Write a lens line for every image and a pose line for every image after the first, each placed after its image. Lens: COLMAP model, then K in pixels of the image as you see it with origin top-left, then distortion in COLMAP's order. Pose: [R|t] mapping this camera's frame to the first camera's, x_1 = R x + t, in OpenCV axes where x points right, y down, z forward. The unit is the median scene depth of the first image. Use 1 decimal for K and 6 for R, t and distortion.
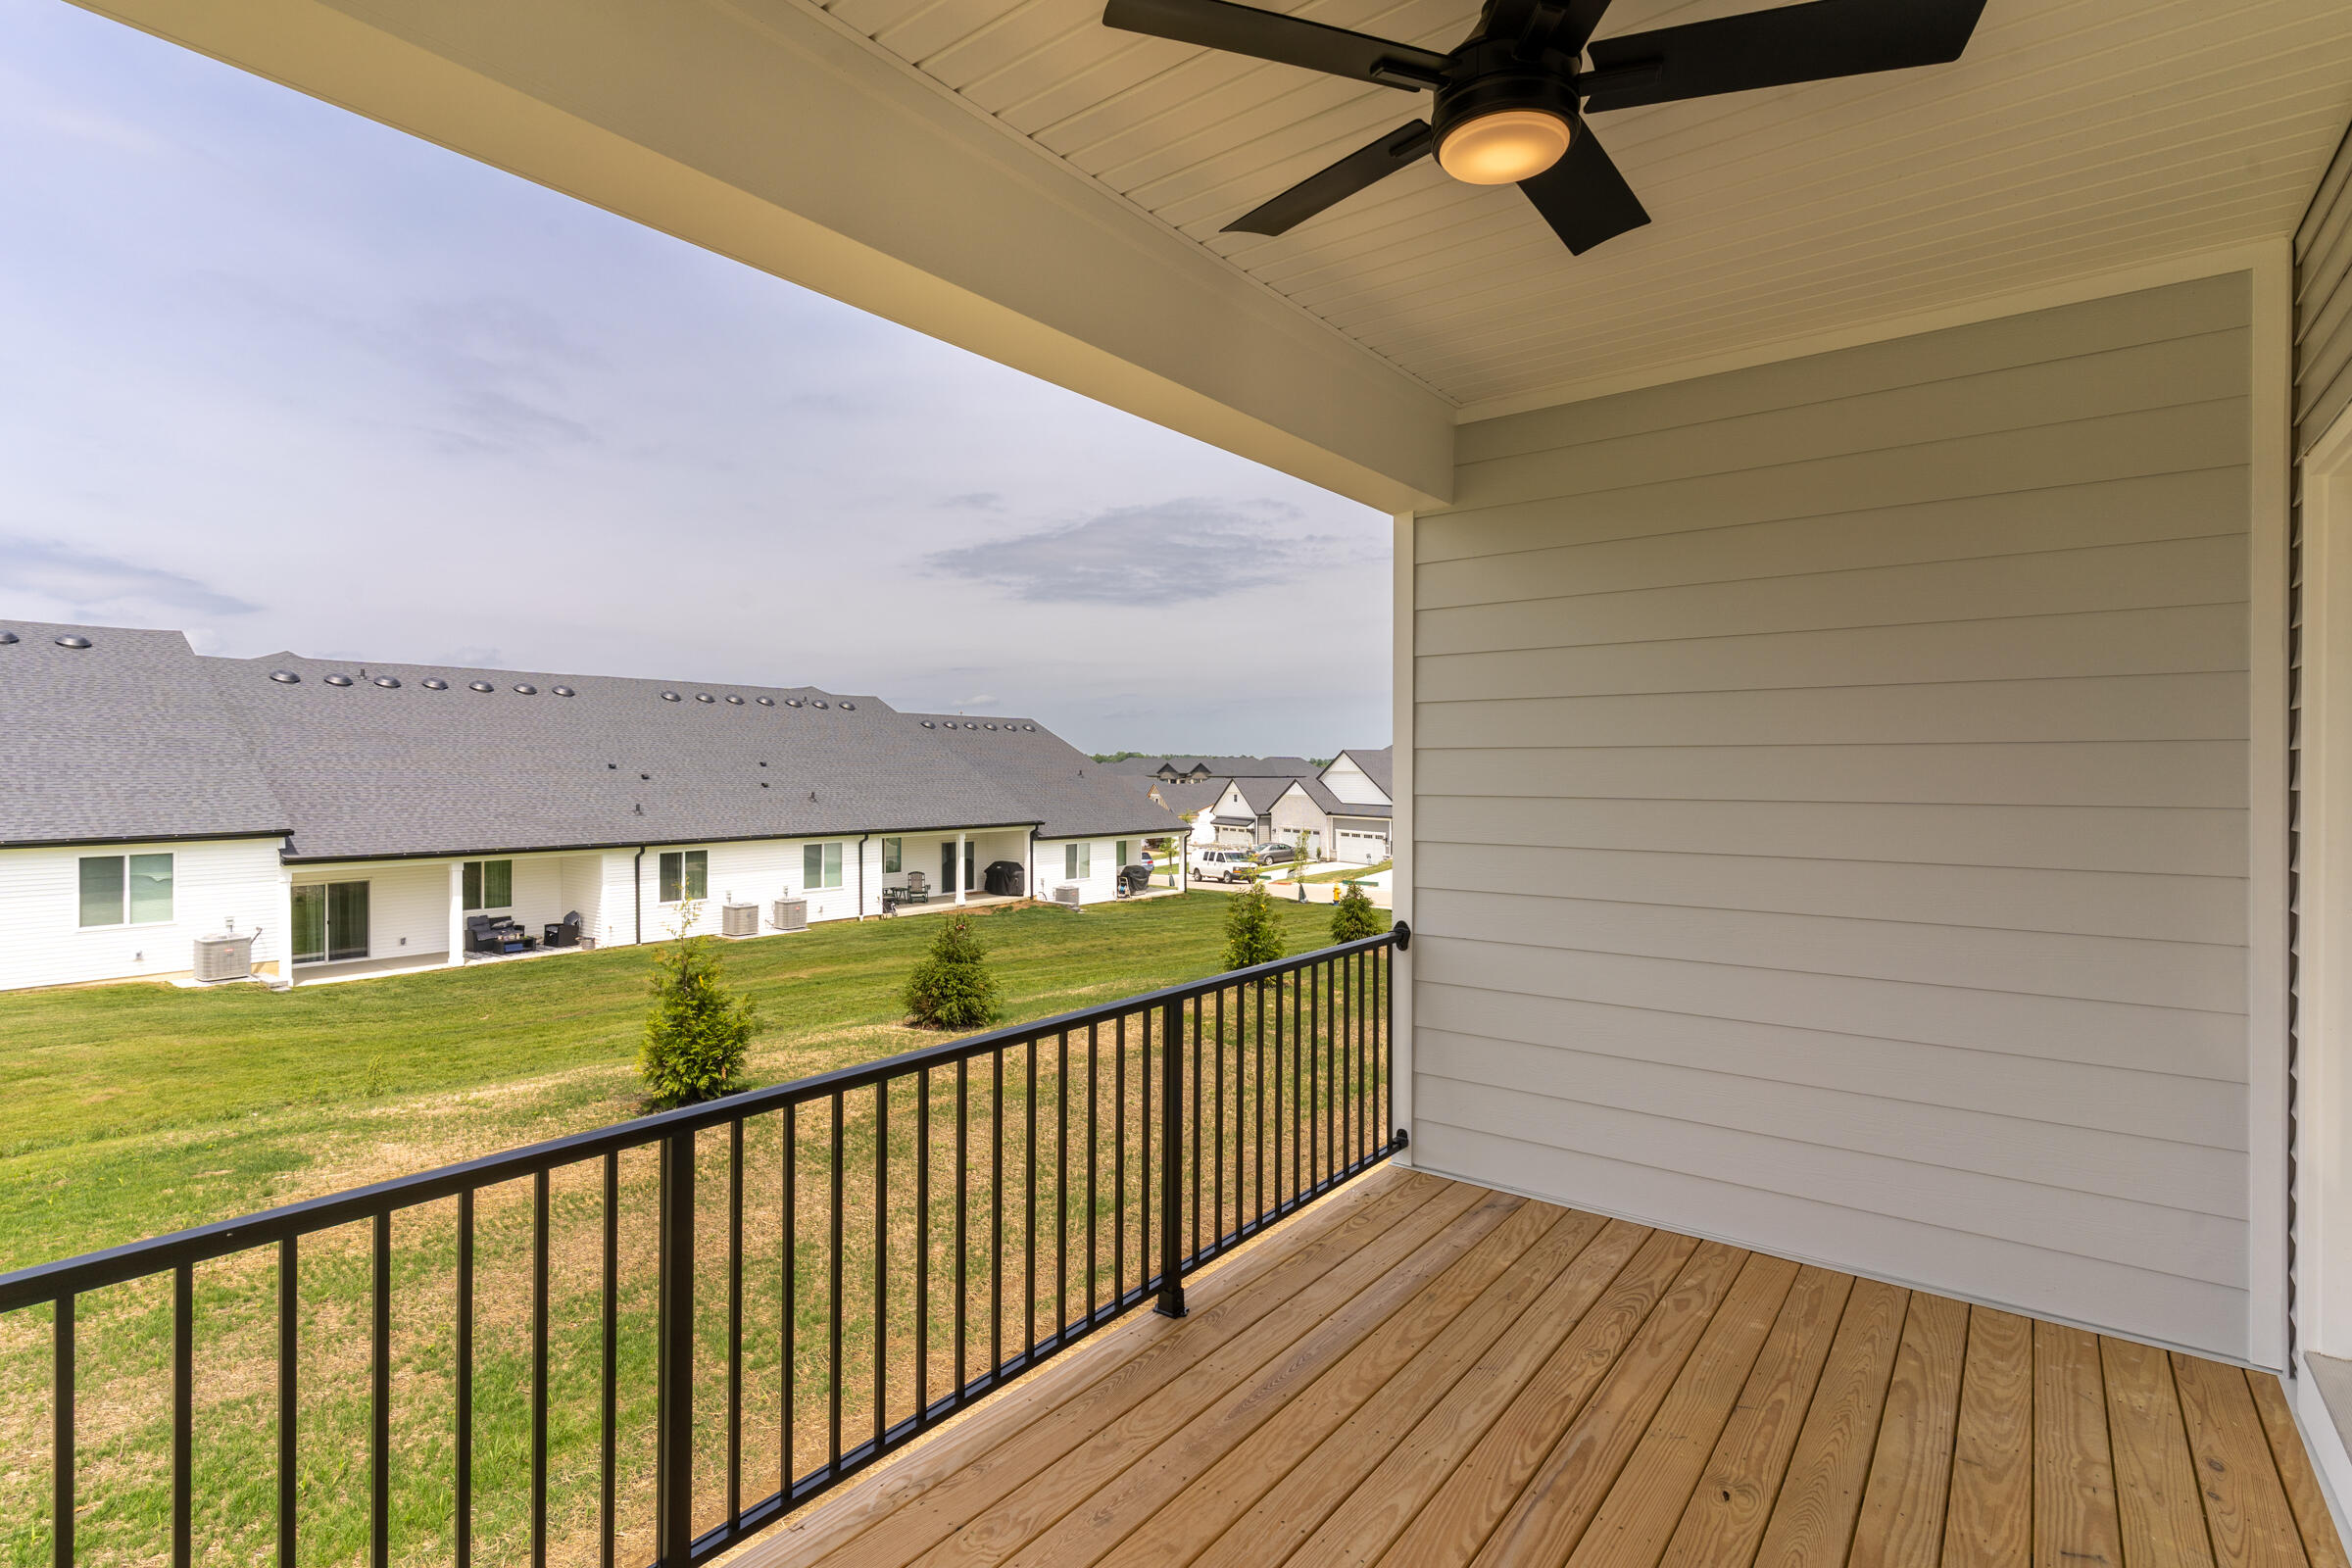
lens RADIAL K [[1116.5, 0, 1181.8], [0, 1116.5, 775.2], [0, 0, 1]] dist [0.001019, 0.000638]
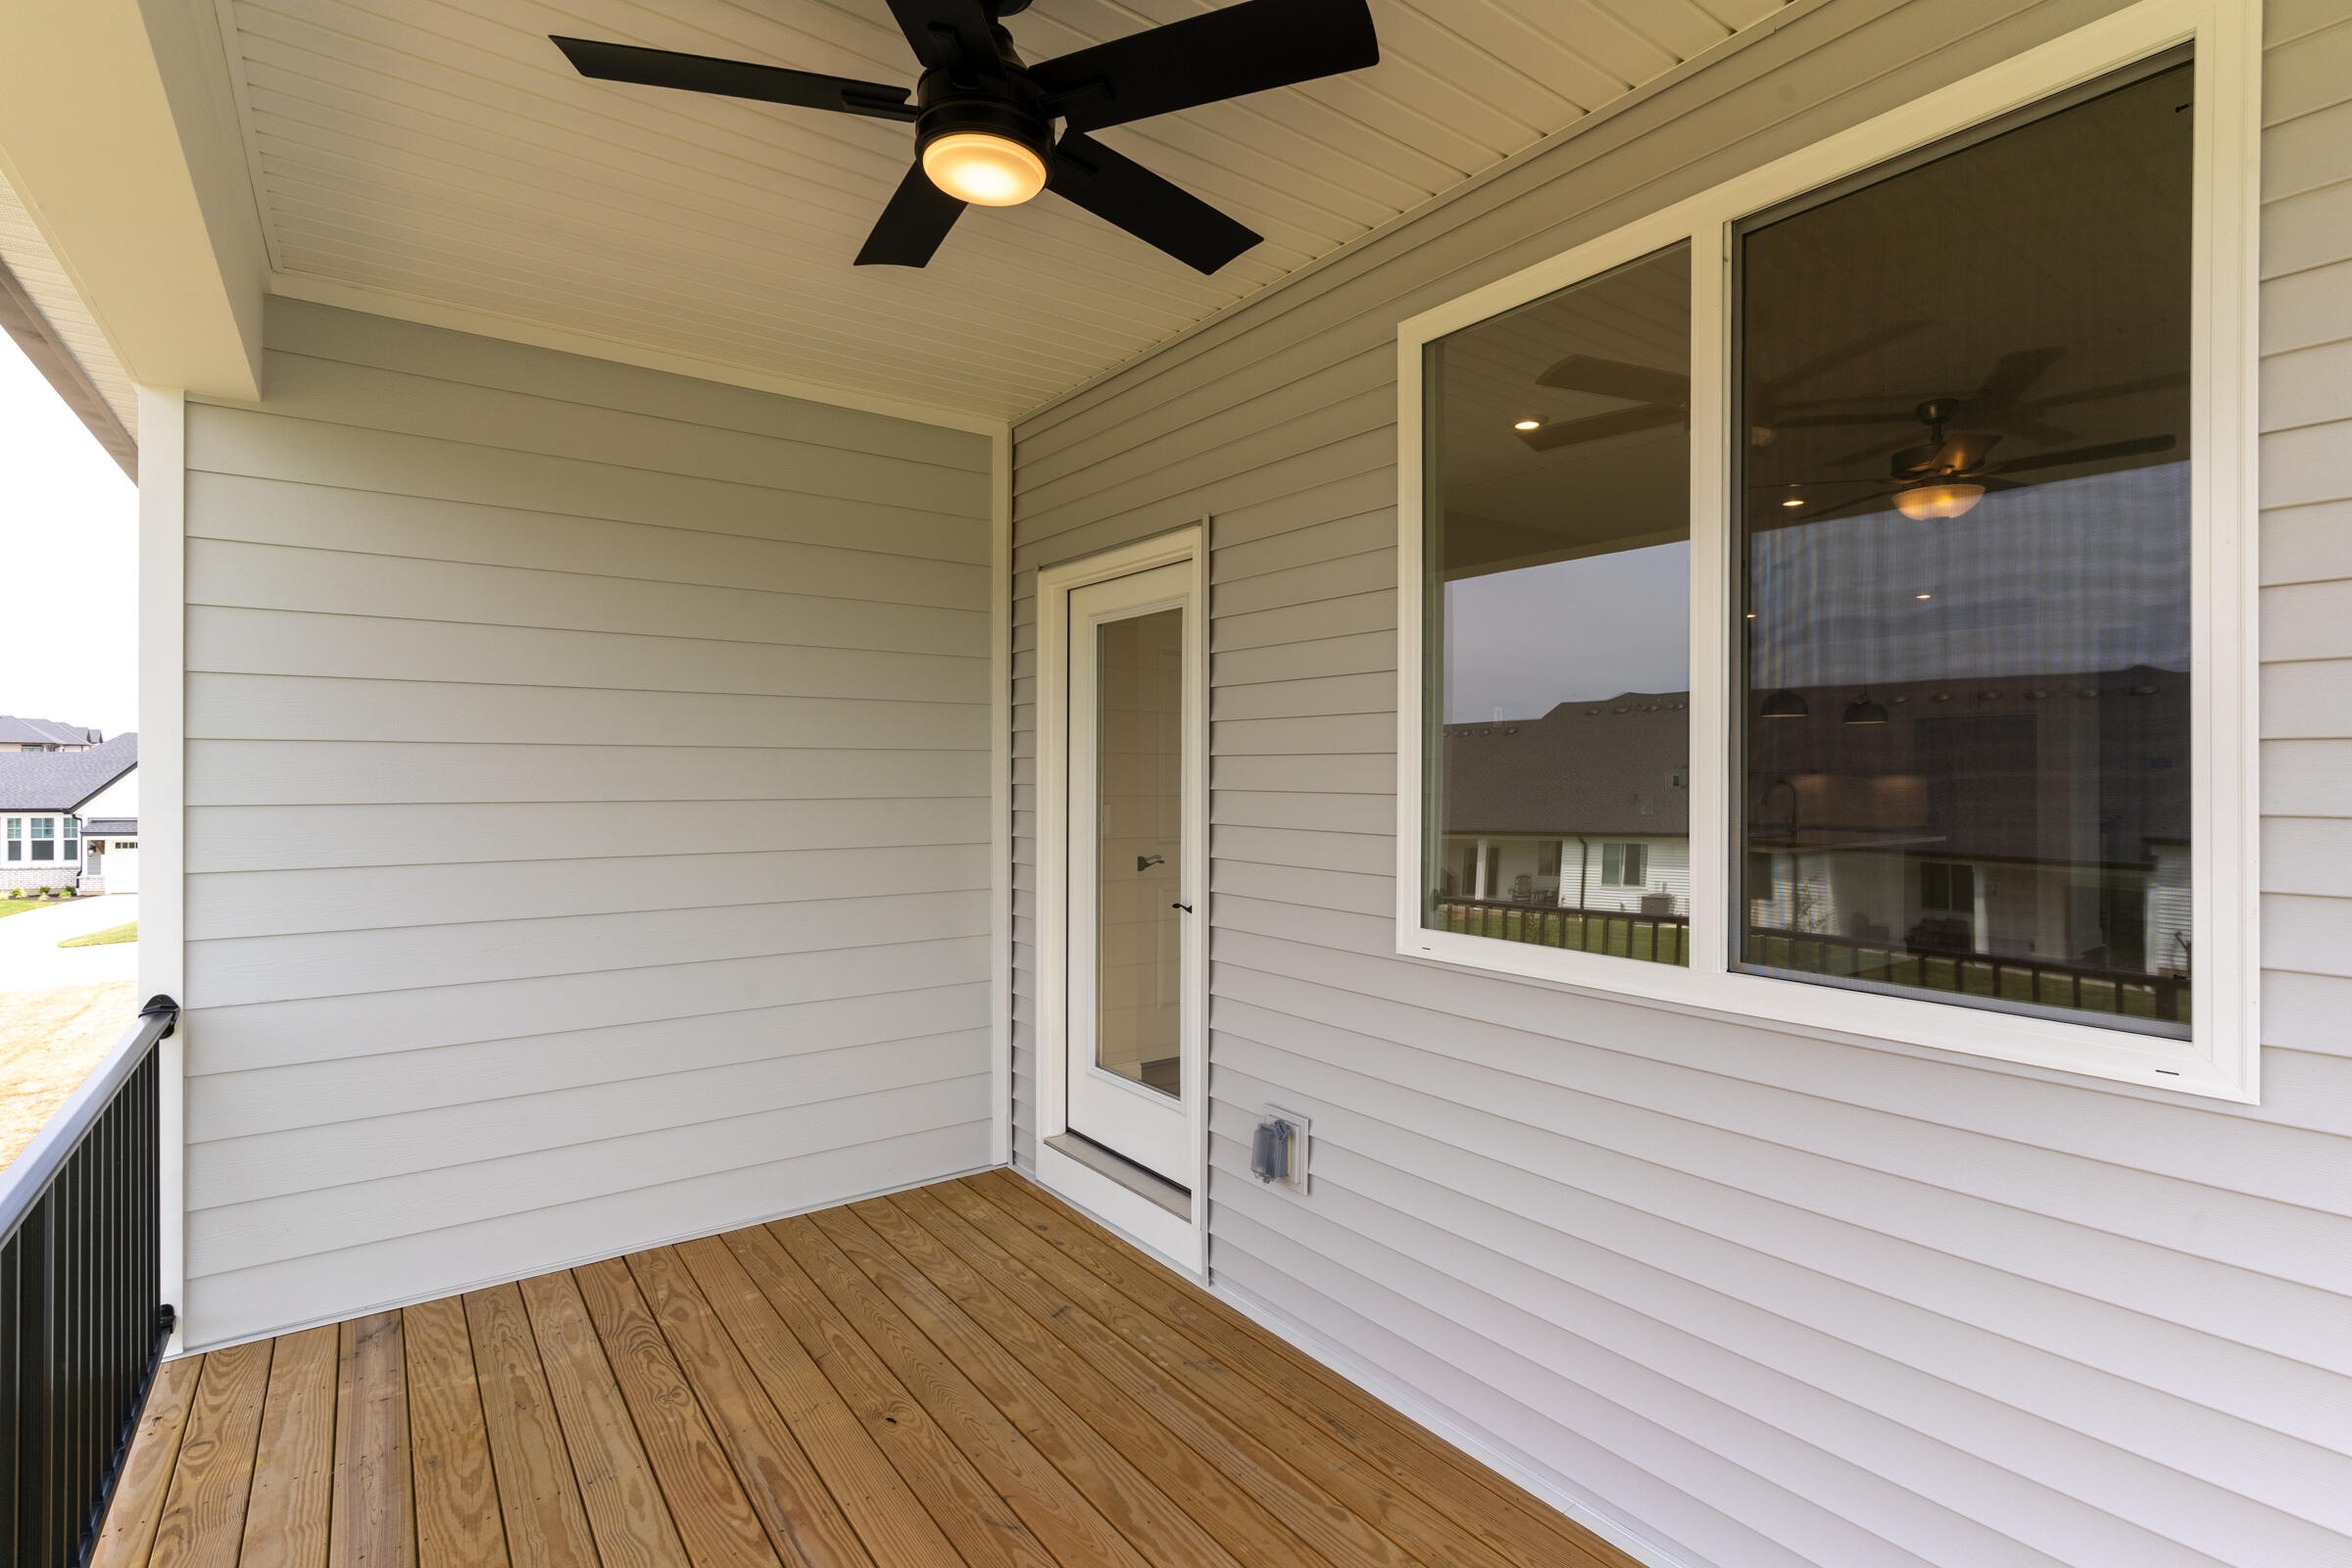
lens RADIAL K [[1116.5, 0, 1181.8], [0, 1116.5, 775.2], [0, 0, 1]] dist [0.001019, 0.000638]
pose [[0.280811, -0.002906, 0.959759, -0.408858], [0.003064, 0.999993, 0.002131, -0.000974], [-0.959758, 0.002342, 0.280818, 0.332922]]
